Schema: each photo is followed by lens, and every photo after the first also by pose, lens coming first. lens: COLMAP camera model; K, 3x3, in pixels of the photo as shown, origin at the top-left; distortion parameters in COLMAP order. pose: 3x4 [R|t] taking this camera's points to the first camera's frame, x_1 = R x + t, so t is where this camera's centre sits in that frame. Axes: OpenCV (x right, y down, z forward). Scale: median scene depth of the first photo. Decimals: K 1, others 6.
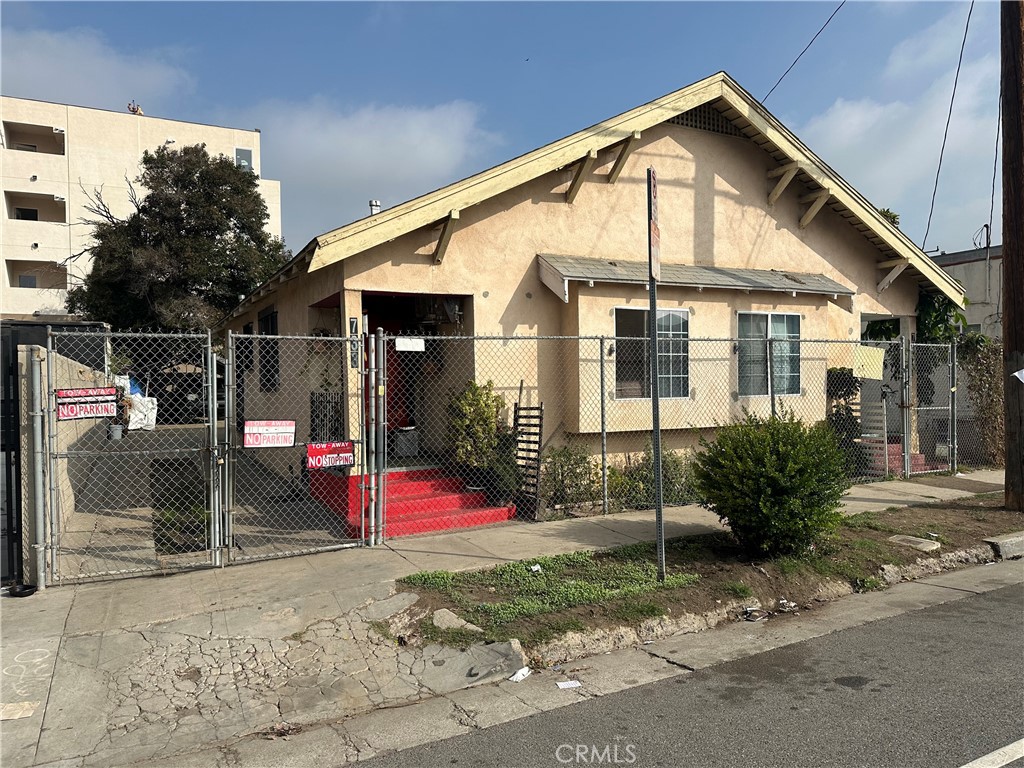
lens RADIAL K [[797.3, 0, 512.0], [0, 797.3, 384.0], [0, 0, 1]] dist [0.003939, -0.004463]
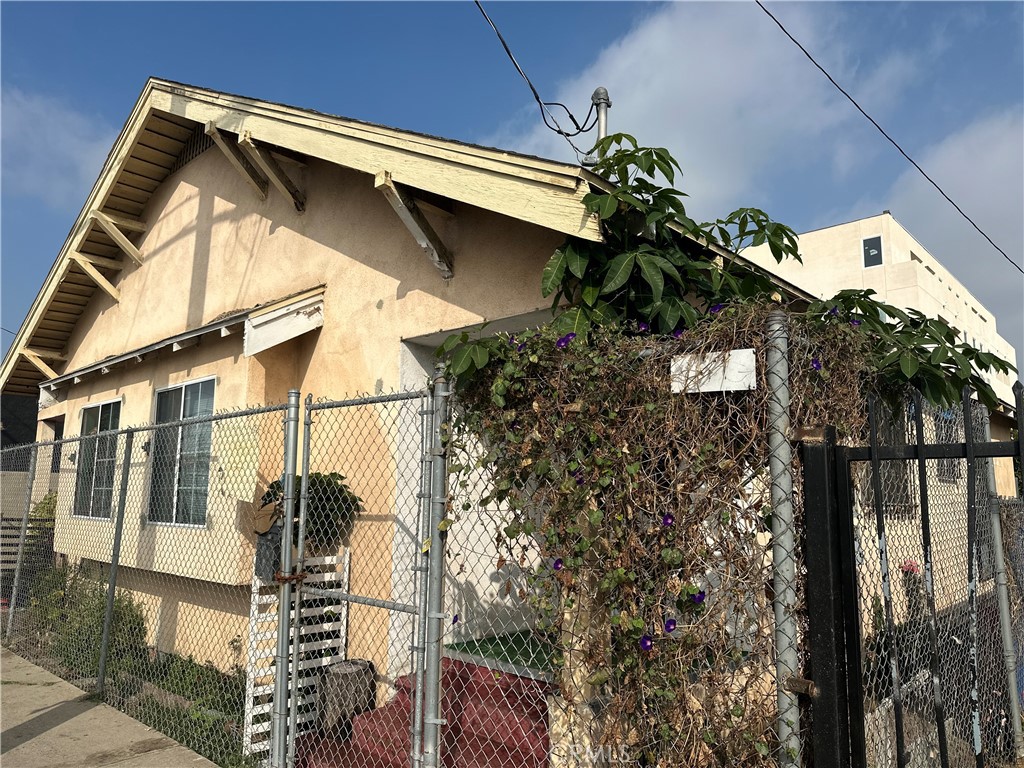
lens RADIAL K [[797.3, 0, 512.0], [0, 797.3, 384.0], [0, 0, 1]] dist [0.003939, -0.004463]
pose [[0.263173, -0.133997, -0.955398, 1.020521], [-0.024921, 0.989033, -0.145579, -0.008514], [0.964427, 0.062122, 0.256947, 1.148181]]
